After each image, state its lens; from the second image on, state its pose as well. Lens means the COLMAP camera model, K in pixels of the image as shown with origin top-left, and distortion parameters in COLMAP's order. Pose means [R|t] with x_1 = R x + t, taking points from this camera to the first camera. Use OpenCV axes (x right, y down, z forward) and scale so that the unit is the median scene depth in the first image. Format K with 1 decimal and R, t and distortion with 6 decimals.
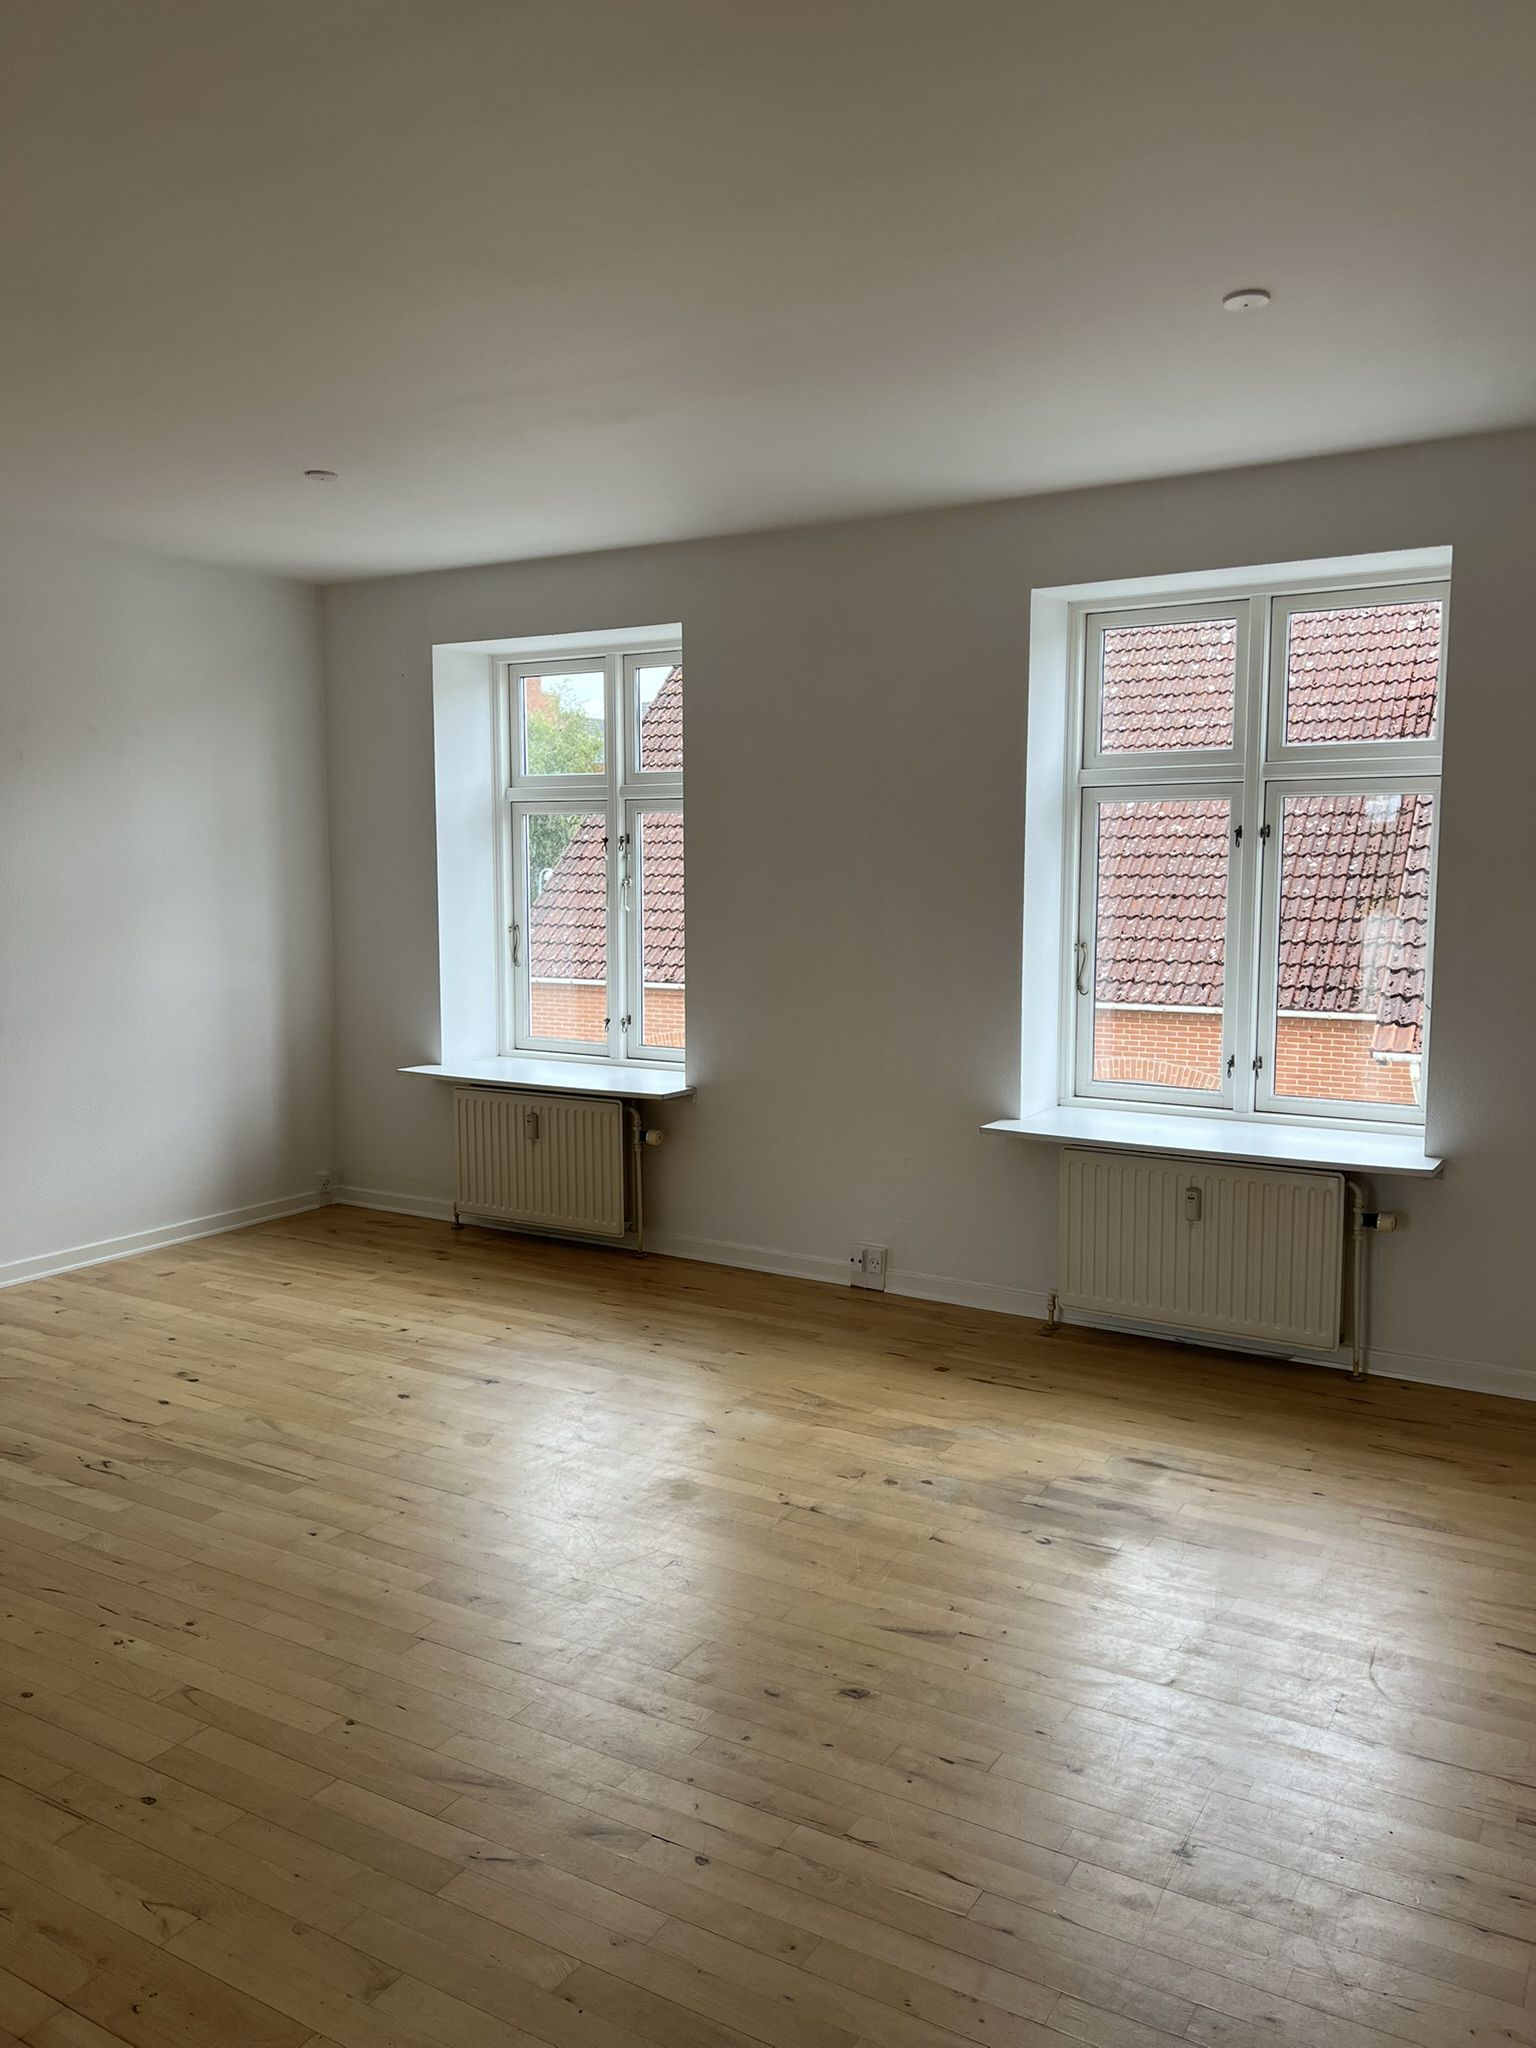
lens RADIAL K [[1526.8, 0, 761.5], [0, 1526.8, 1013.3], [0, 0, 1]] dist [0.075698, -0.083542]
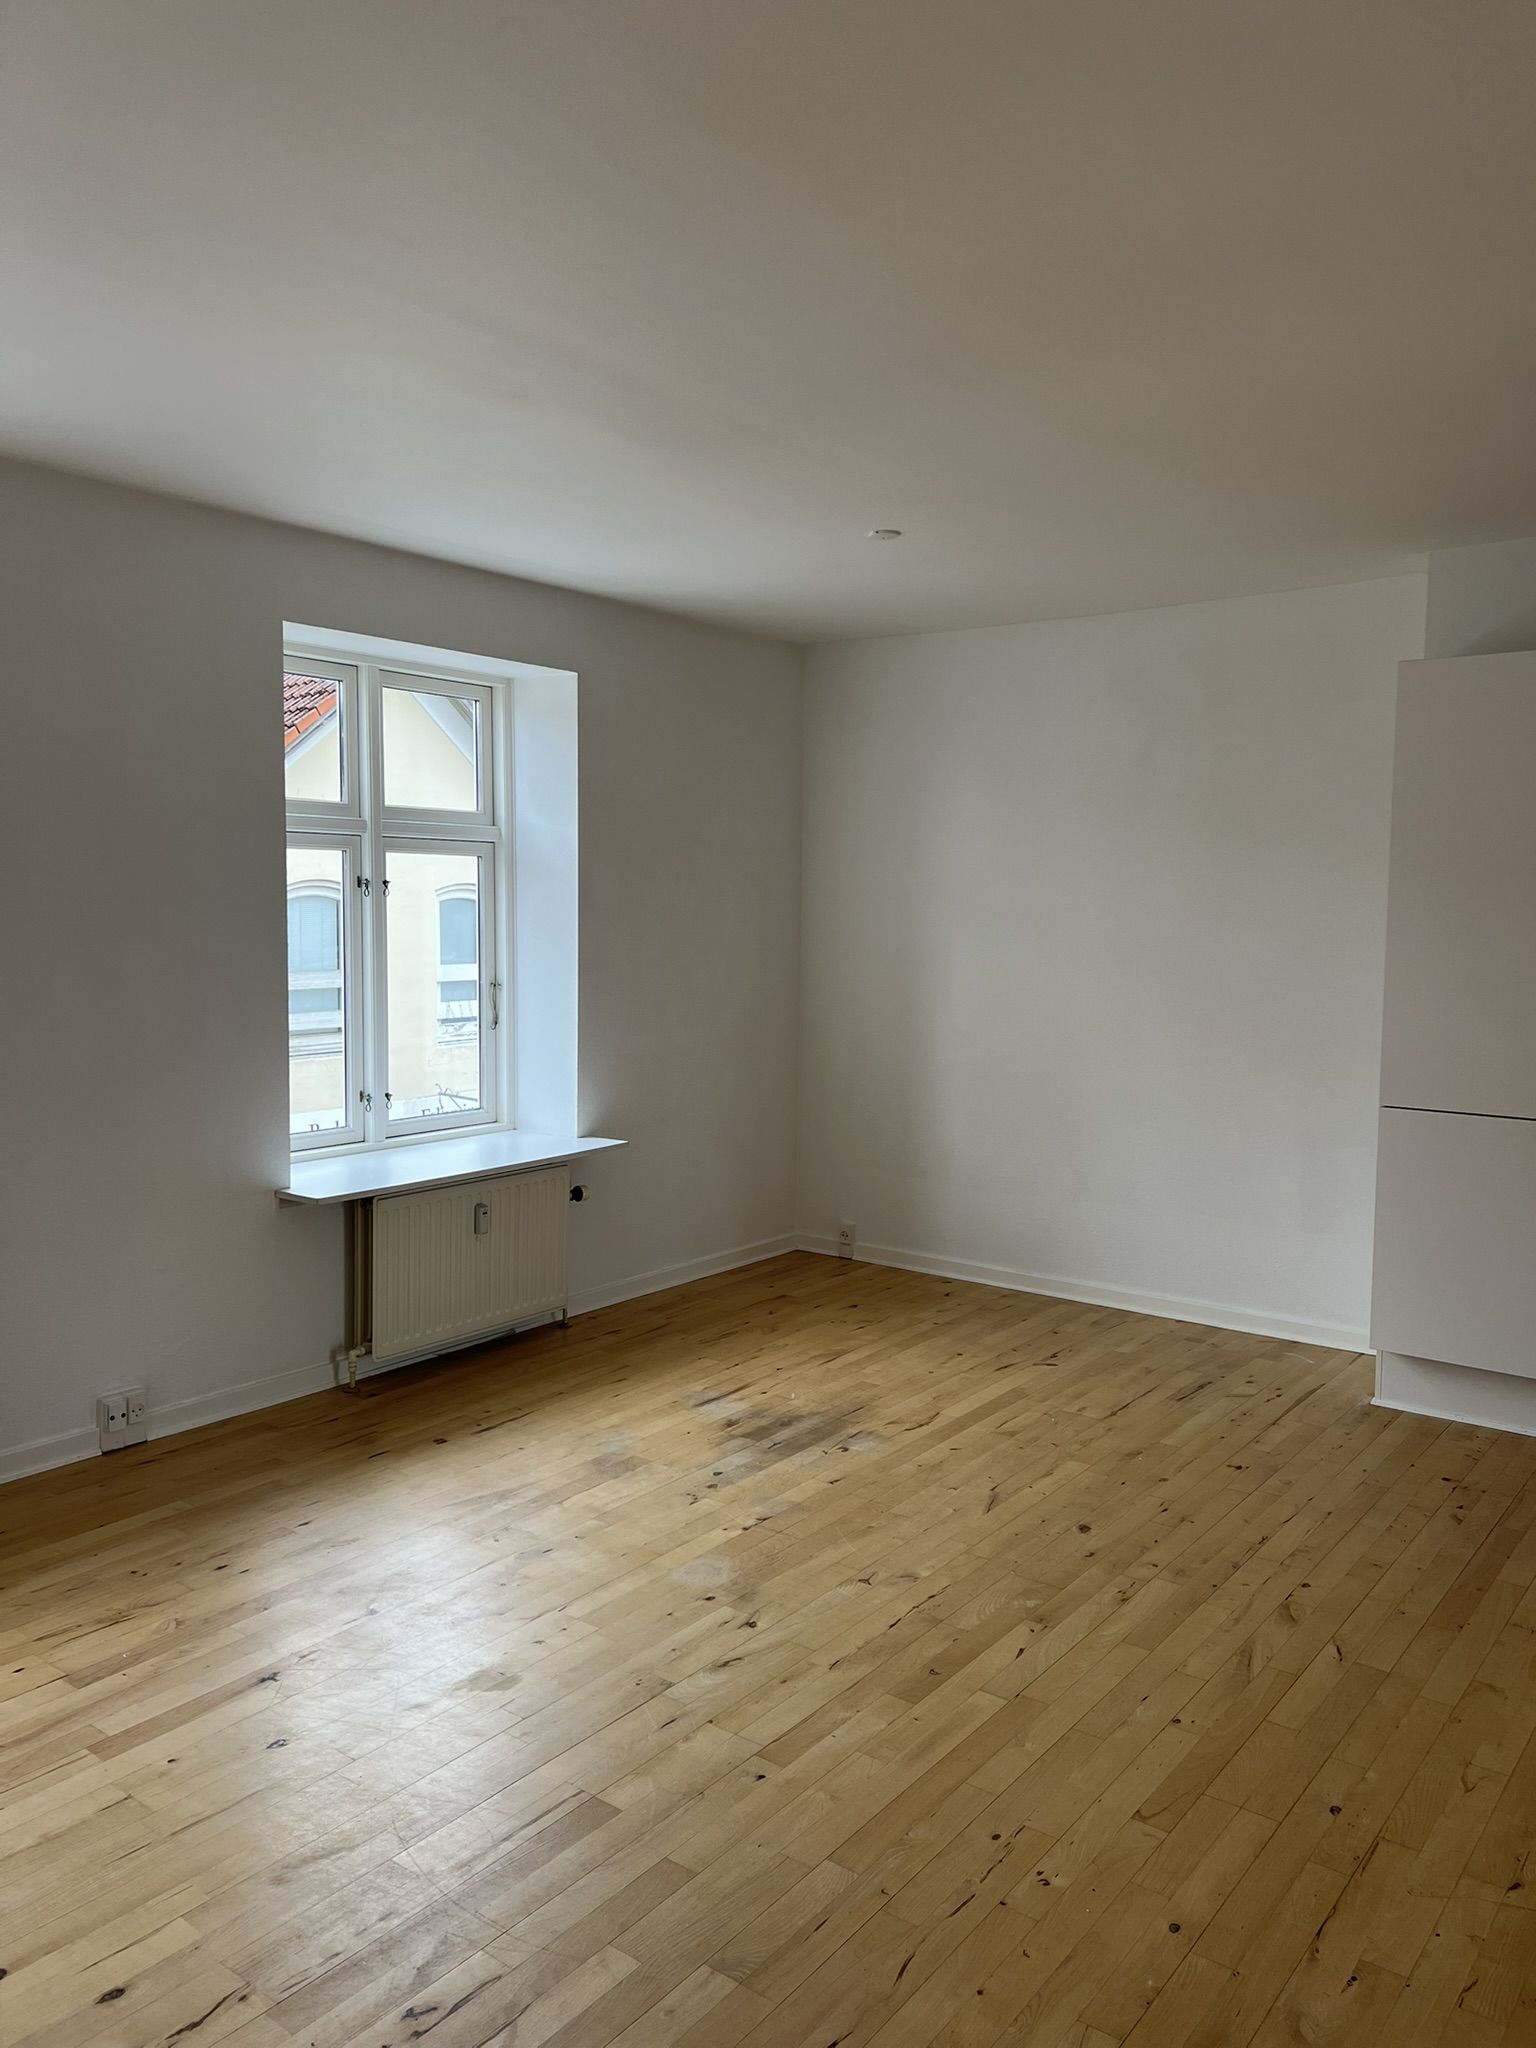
lens RADIAL K [[1547.4, 0, 743.2], [0, 1547.4, 999.6], [0, 0, 1]] dist [0.042145, -0.051942]
pose [[0.120097, -0.063601, 0.990723, -0.829254], [0.091501, 0.994407, 0.052746, -0.078072], [-0.988536, 0.084318, 0.125245, 0.690378]]
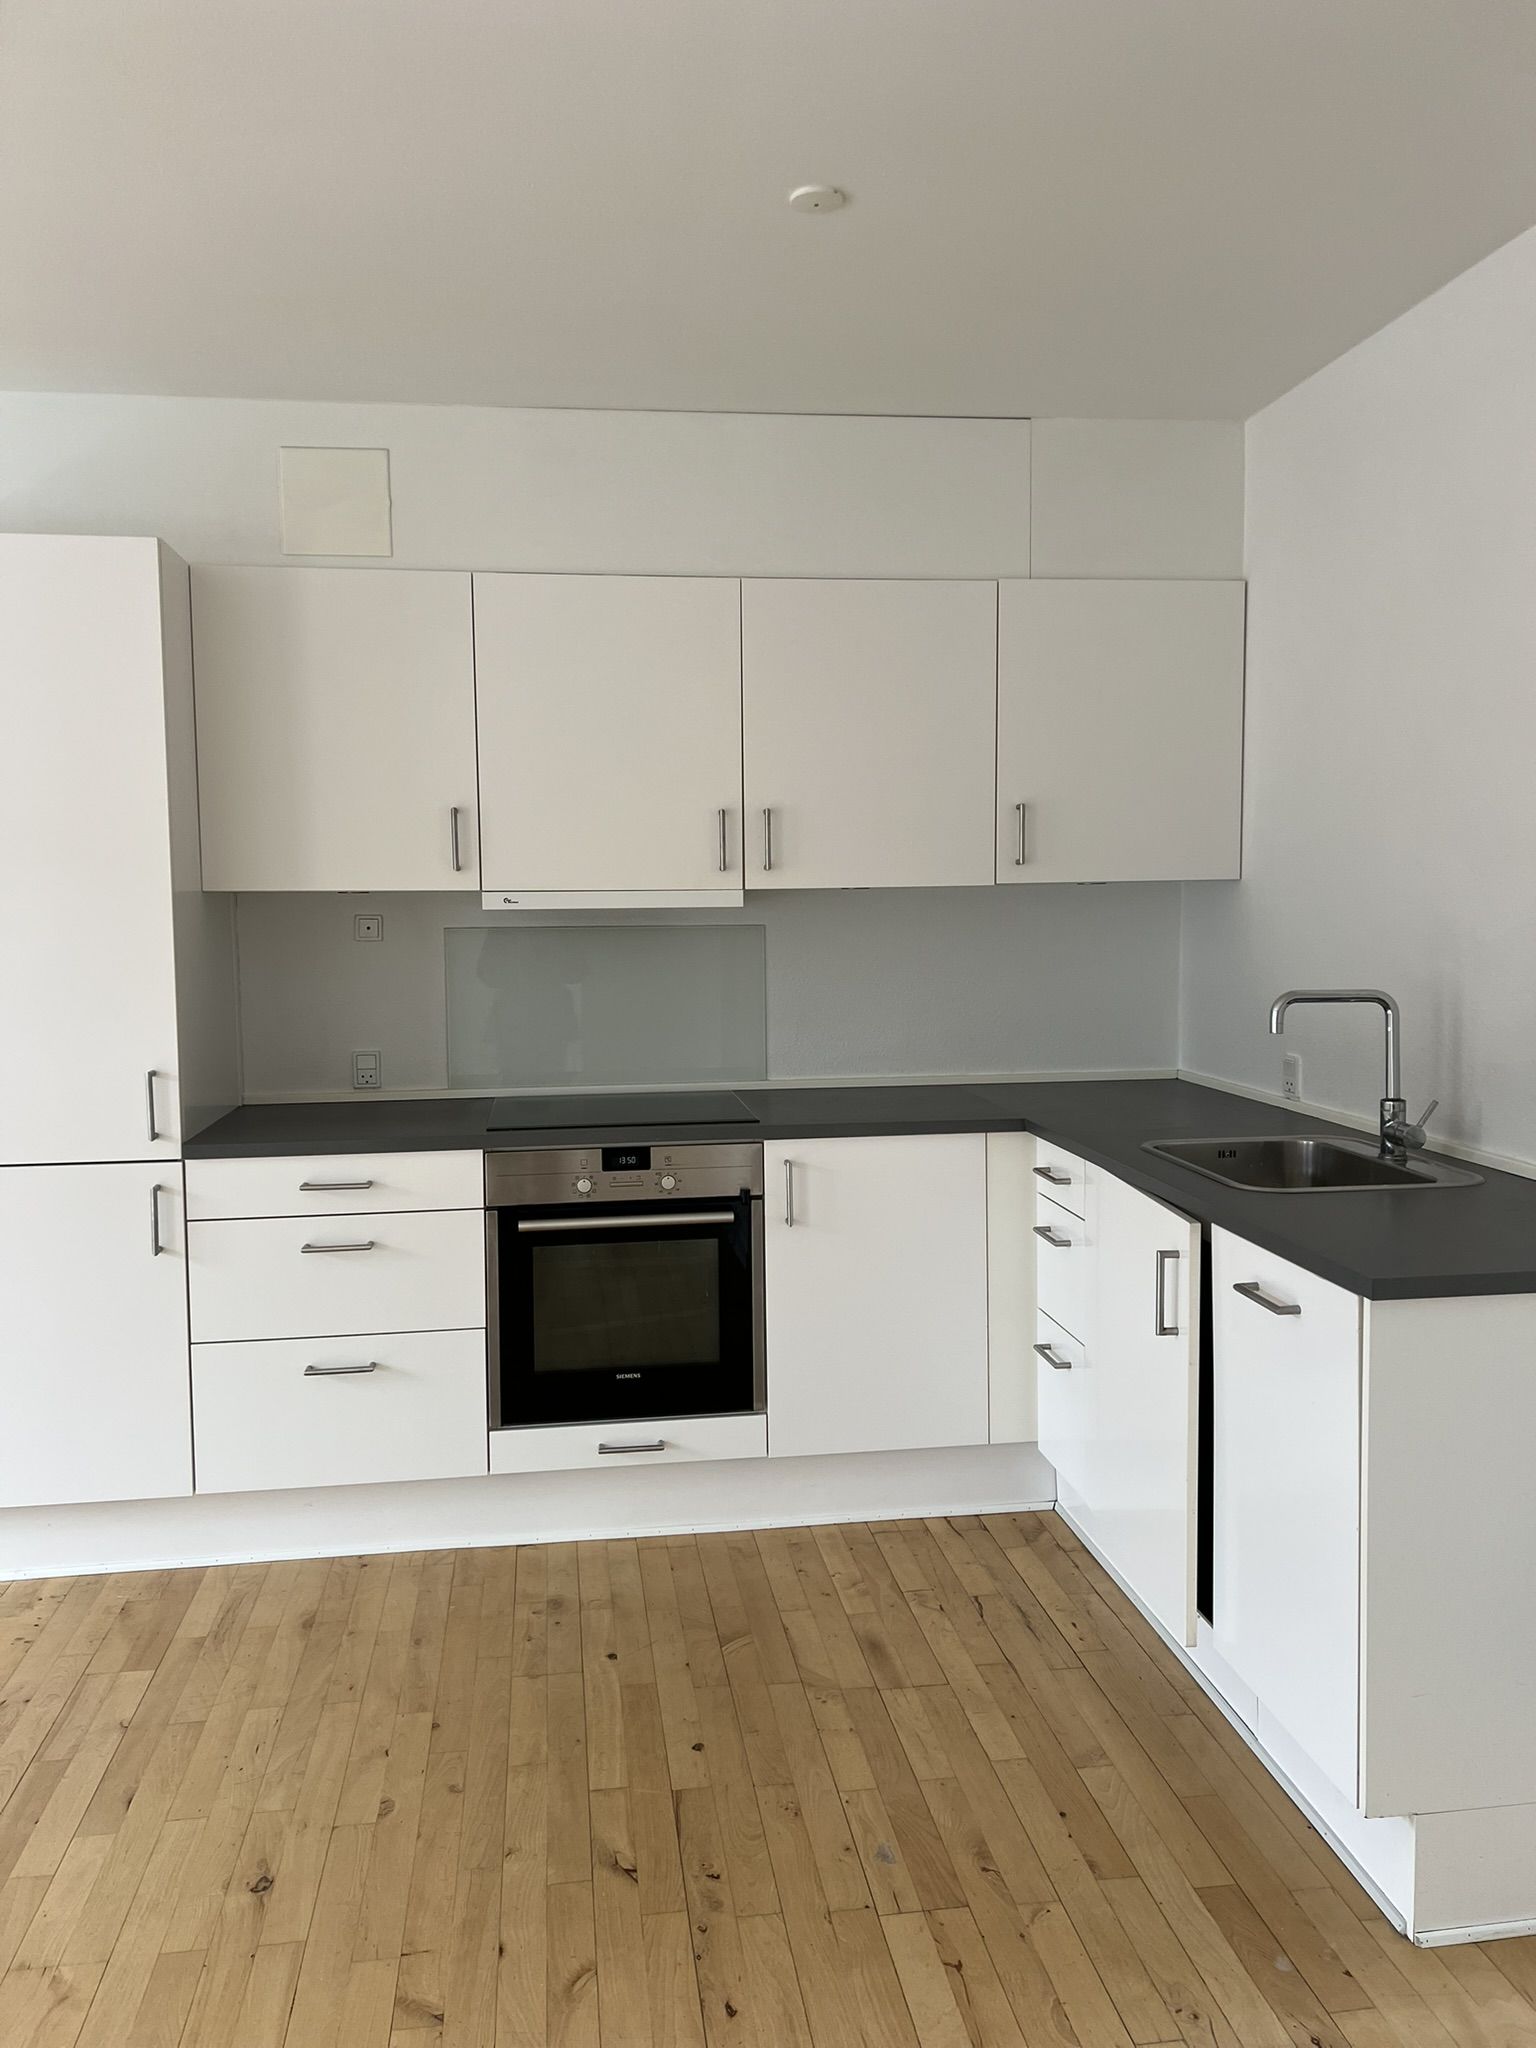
lens RADIAL K [[1526.8, 0, 761.5], [0, 1526.8, 1013.3], [0, 0, 1]] dist [0.075698, -0.083542]
pose [[-0.622545, -0.053992, 0.780719, -0.566330], [0.092524, 0.985542, 0.141935, -0.049549], [-0.777095, 0.160596, -0.608549, 0.507178]]
